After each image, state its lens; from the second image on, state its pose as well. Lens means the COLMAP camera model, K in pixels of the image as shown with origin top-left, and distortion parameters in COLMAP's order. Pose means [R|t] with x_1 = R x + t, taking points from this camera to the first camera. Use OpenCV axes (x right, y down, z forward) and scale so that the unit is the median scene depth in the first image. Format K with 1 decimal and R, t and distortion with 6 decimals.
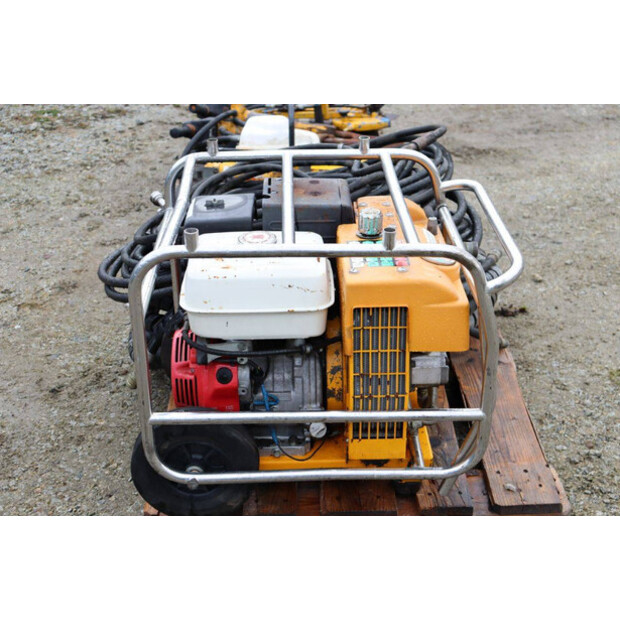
lens RADIAL K [[914.3, 0, 308.3], [0, 914.3, 311.6], [0, 0, 1]] dist [0.135036, 0.000000]
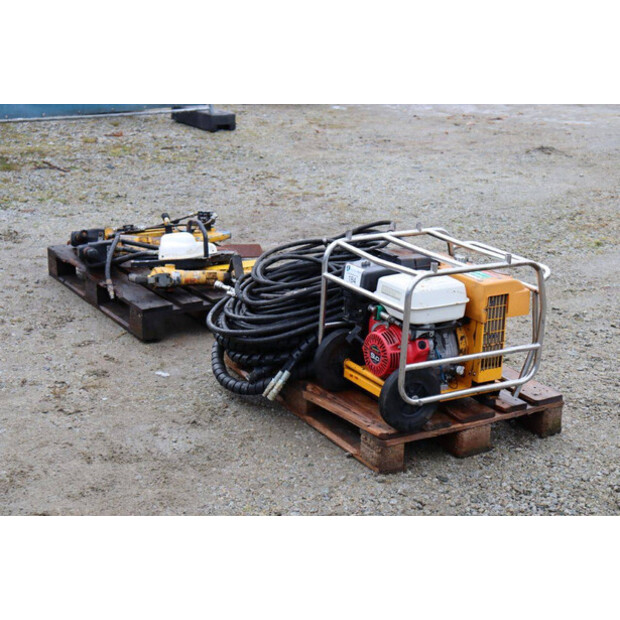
lens RADIAL K [[1208.6, 0, 311.4], [0, 1208.6, 311.4], [0, 0, 1]] dist [0.247459, 0.000000]
pose [[0.852331, -0.097713, 0.513793, -1.559733], [0.184901, 0.975248, -0.121260, 0.263263], [-0.489227, 0.198354, 0.849301, -1.017426]]
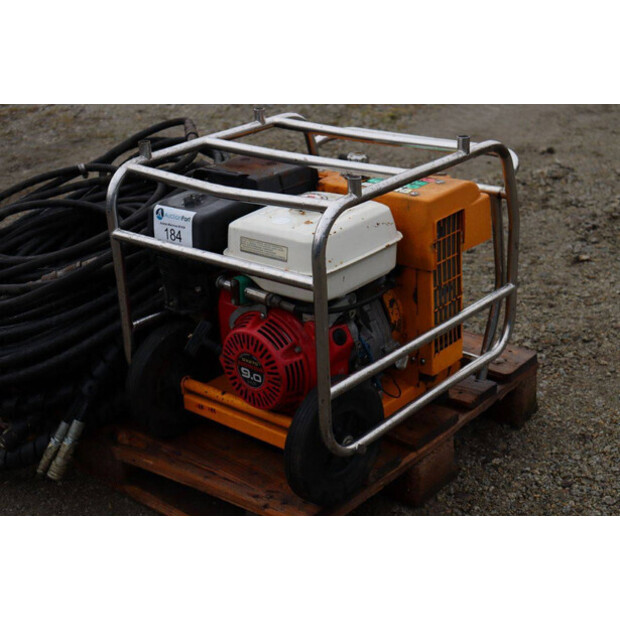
lens RADIAL K [[1019.7, 0, 314.7], [0, 1019.7, 309.5], [0, 0, 1]] dist [0.152892, 0.000000]
pose [[0.653445, -0.307124, 0.691870, -0.856463], [0.381099, 0.923188, 0.049874, -0.021786], [-0.654044, 0.231081, 0.720297, 0.225850]]
